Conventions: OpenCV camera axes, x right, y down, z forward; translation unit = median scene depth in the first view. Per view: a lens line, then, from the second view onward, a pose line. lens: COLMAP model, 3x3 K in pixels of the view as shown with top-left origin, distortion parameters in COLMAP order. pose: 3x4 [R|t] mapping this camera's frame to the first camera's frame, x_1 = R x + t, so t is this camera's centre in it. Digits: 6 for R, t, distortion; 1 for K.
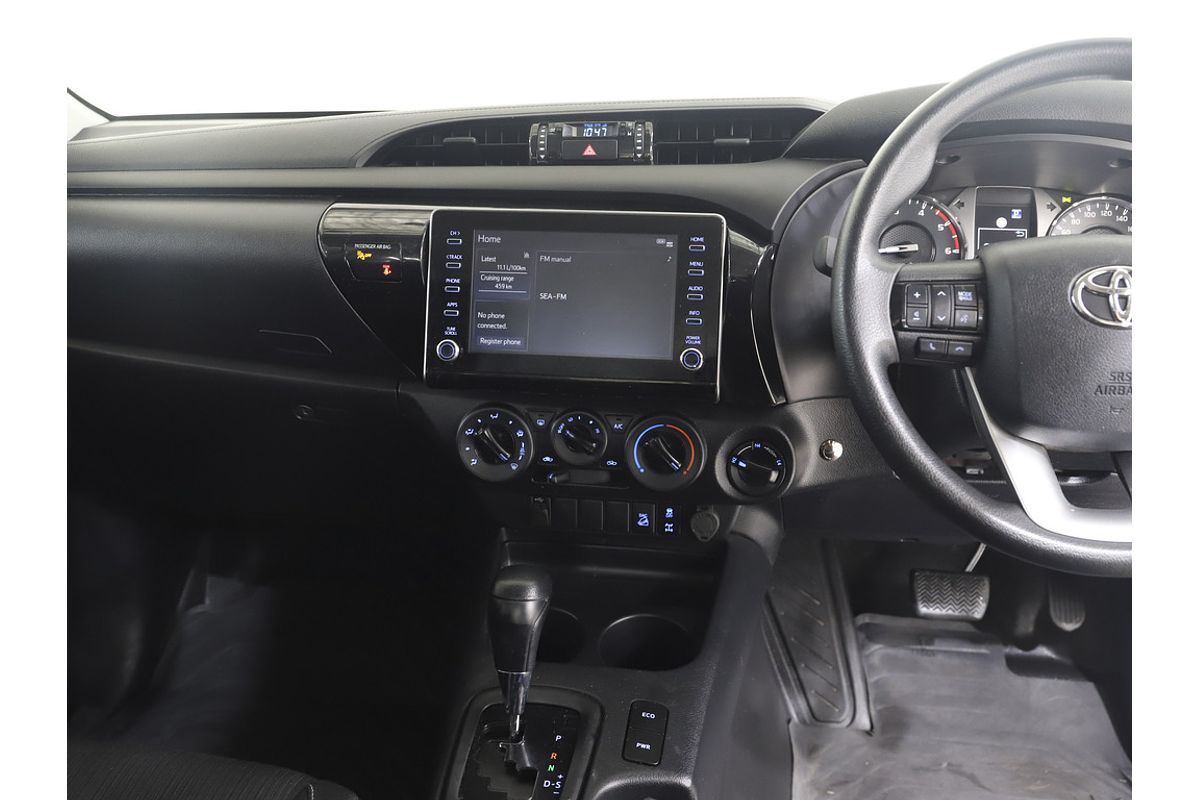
lens RADIAL K [[1156.0, 0, 600.0], [0, 1156.0, 400.0], [0, 0, 1]] dist [-0.033703, 0.022793]
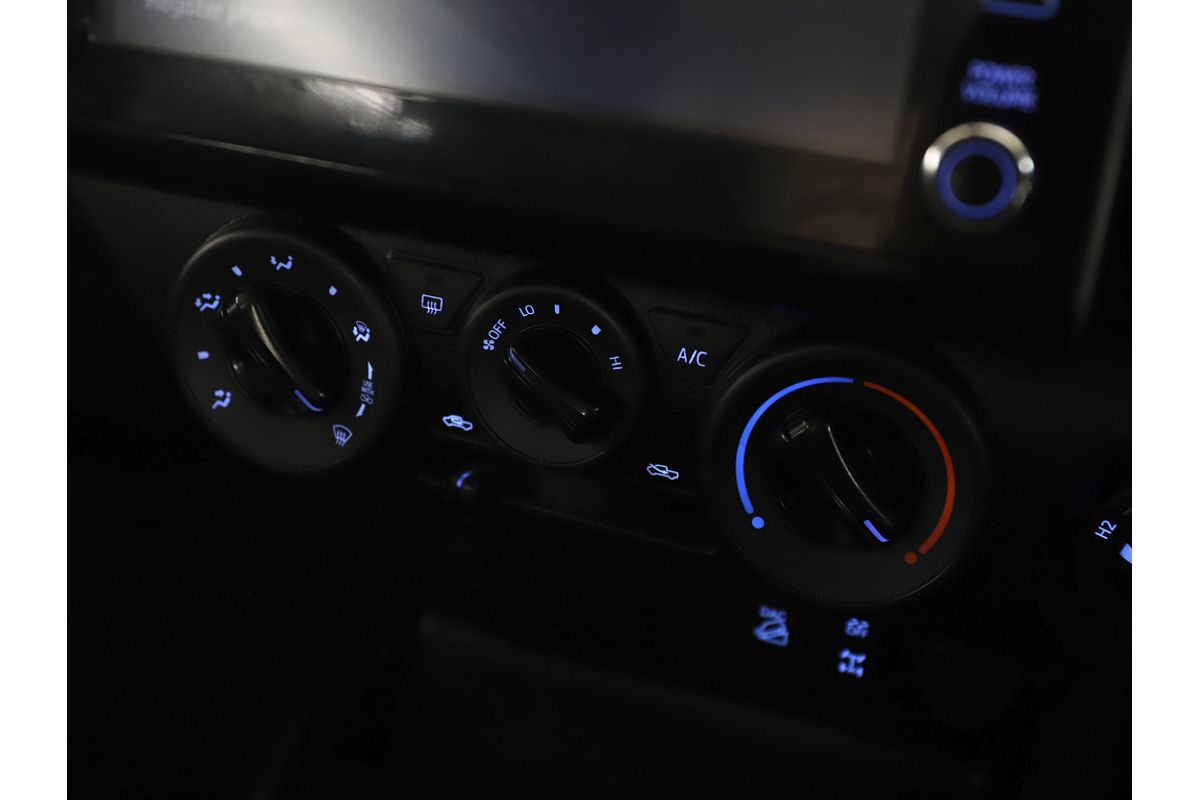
lens RADIAL K [[1530.0, 0, 600.0], [0, 1530.0, 400.0], [0, 0, 1]] dist [-0.017556, -0.016505]
pose [[0.973137, 0.138324, -0.184043, 0.061105], [-0.093905, 0.968347, 0.231271, -0.048042], [0.210207, -0.207776, 0.955323, 0.622891]]
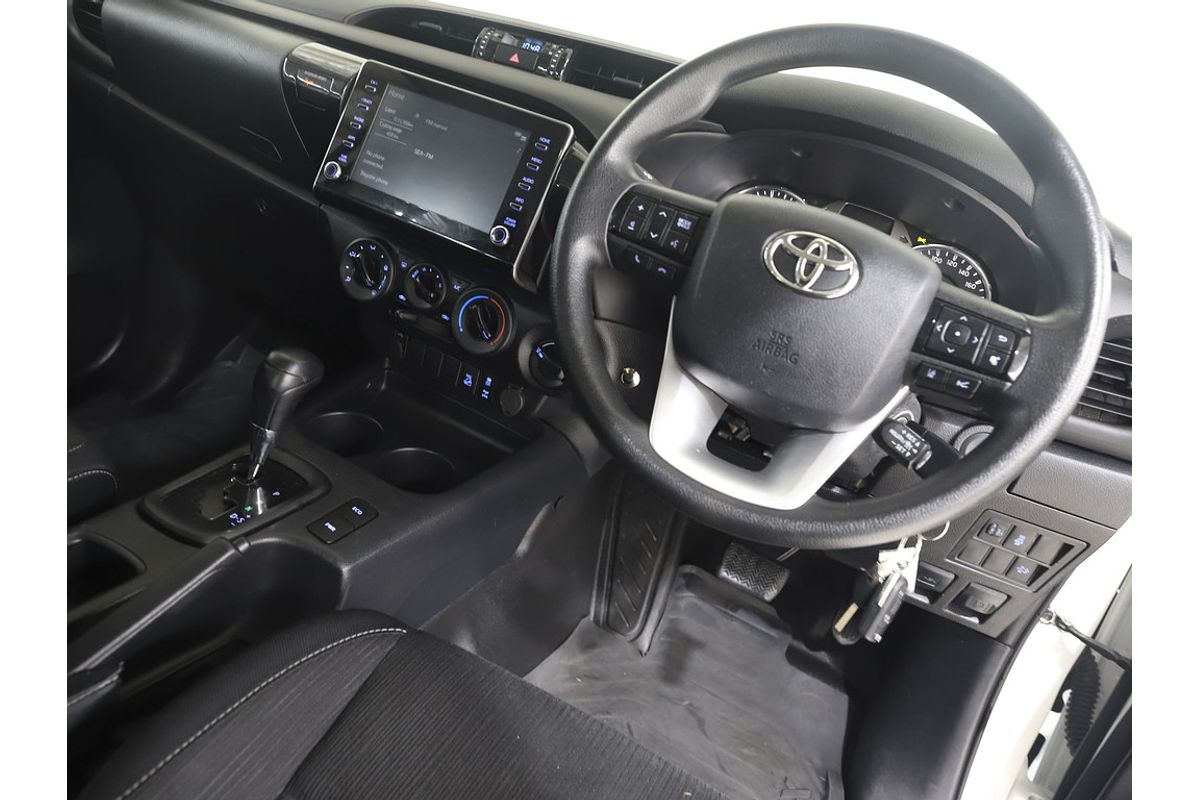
lens RADIAL K [[868.6, 0, 597.6], [0, 868.6, 417.9], [0, 0, 1]] dist [-0.091260, 0.001479]
pose [[0.911115, 0.361622, -0.197736, 0.354450], [-0.357859, 0.932111, 0.055733, 0.044343], [0.204466, 0.019982, 0.978670, 0.168120]]
